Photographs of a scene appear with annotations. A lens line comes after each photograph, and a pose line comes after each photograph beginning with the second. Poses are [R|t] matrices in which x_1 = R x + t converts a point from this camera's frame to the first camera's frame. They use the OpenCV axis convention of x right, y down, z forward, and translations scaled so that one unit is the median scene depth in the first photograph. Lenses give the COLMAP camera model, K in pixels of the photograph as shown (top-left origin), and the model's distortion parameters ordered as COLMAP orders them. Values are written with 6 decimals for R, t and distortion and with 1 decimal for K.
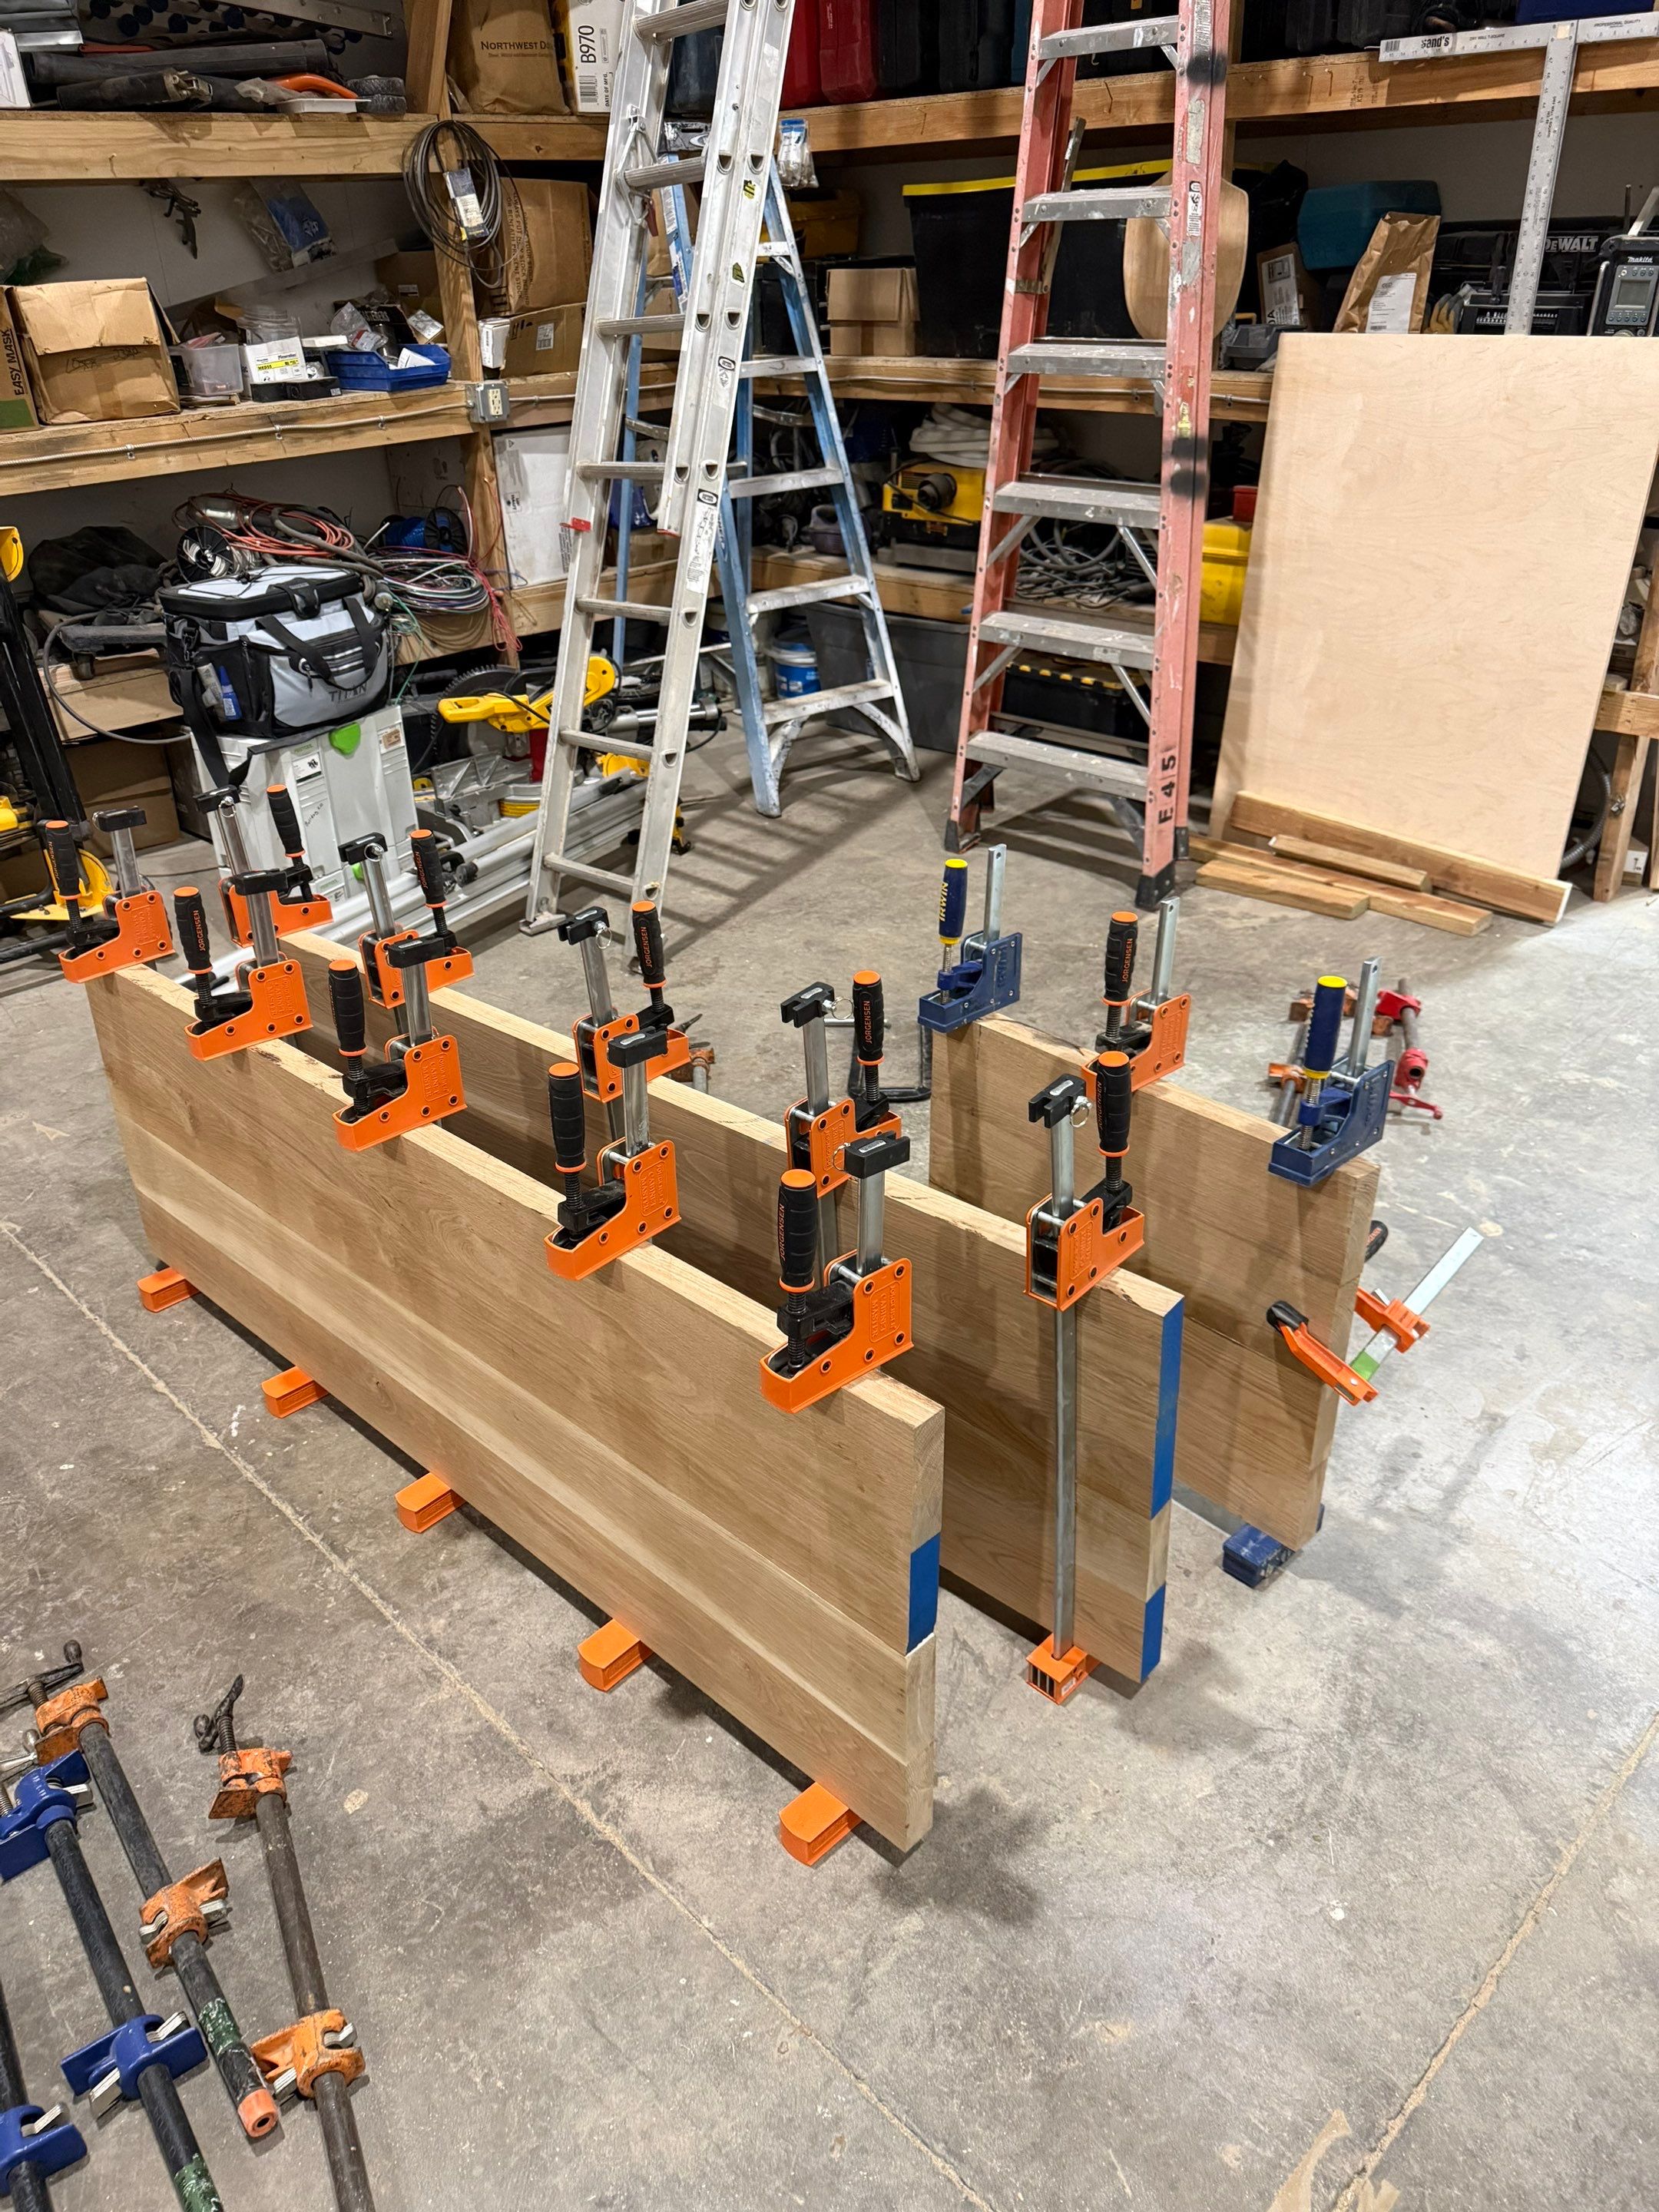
lens RADIAL K [[1587.8, 0, 818.8], [0, 1587.8, 1119.0], [0, 0, 1]] dist [-0.001627, -0.027717]
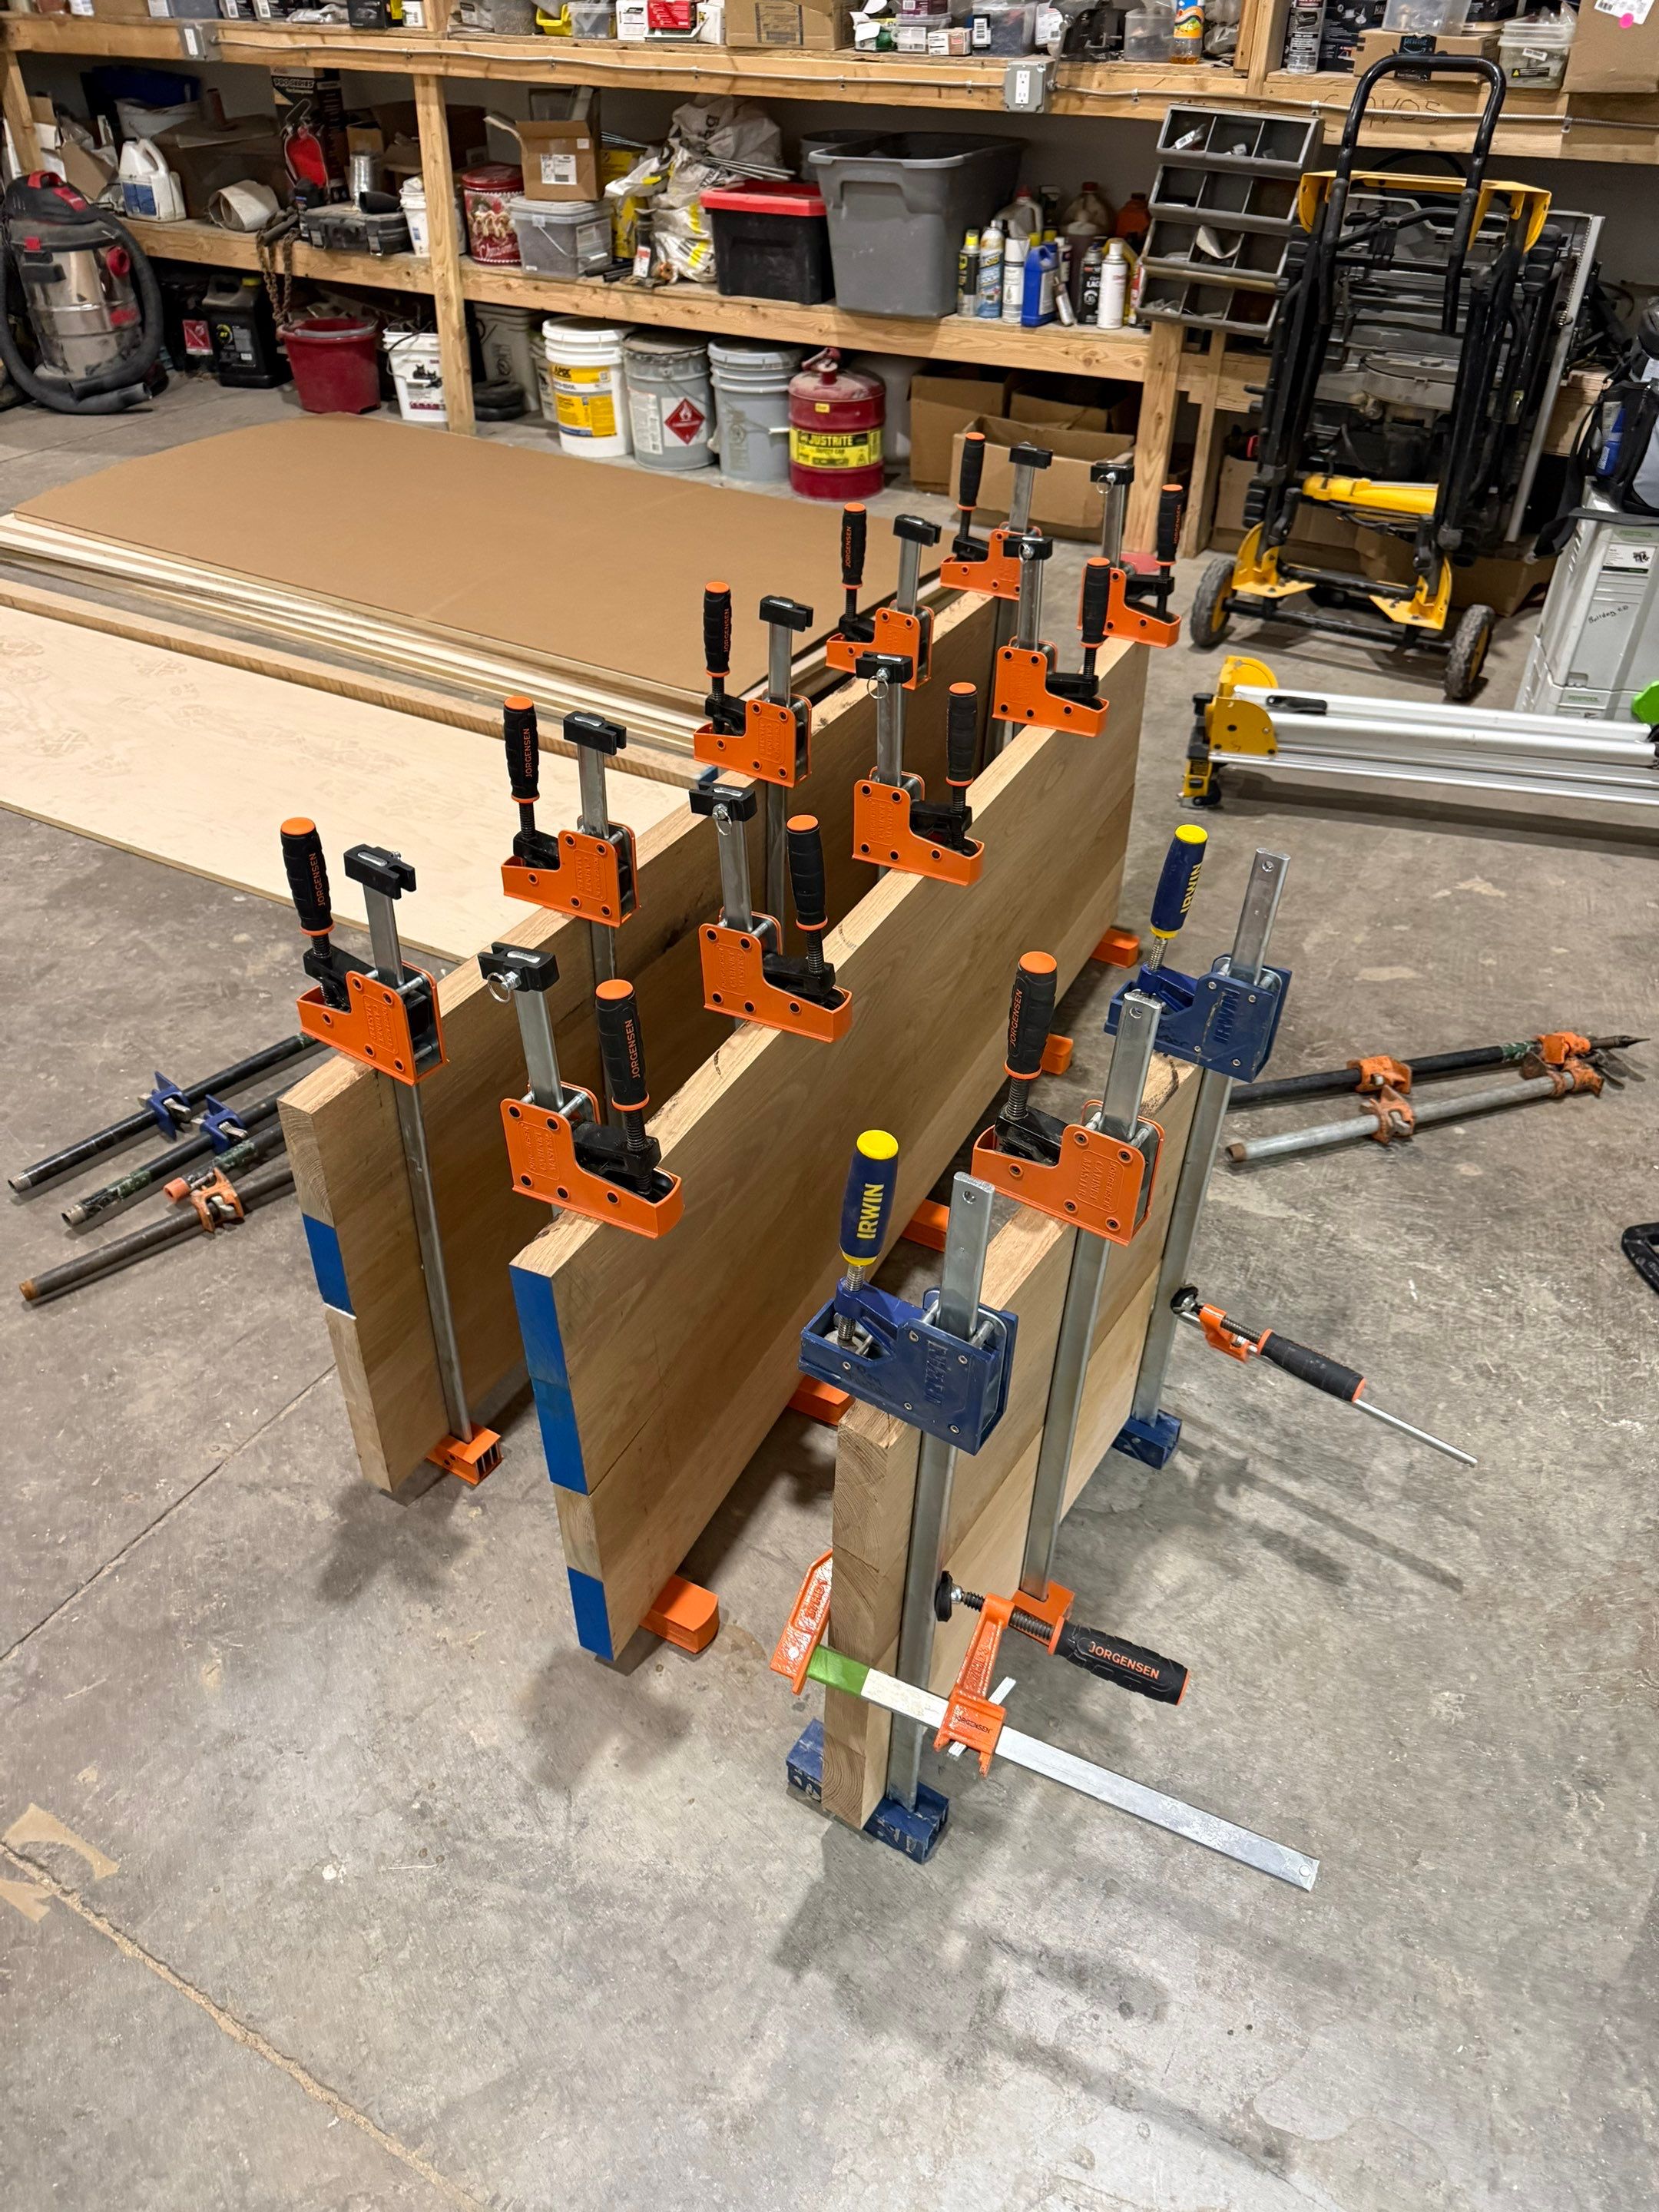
lens RADIAL K [[1587.8, 0, 818.8], [0, 1587.8, 1119.0], [0, 0, 1]] dist [-0.001627, -0.027717]
pose [[0.245505, 0.620295, -0.744957, 0.727895], [-0.480516, 0.745292, 0.462217, -0.351853], [0.841921, 0.244488, 0.481034, 0.612643]]
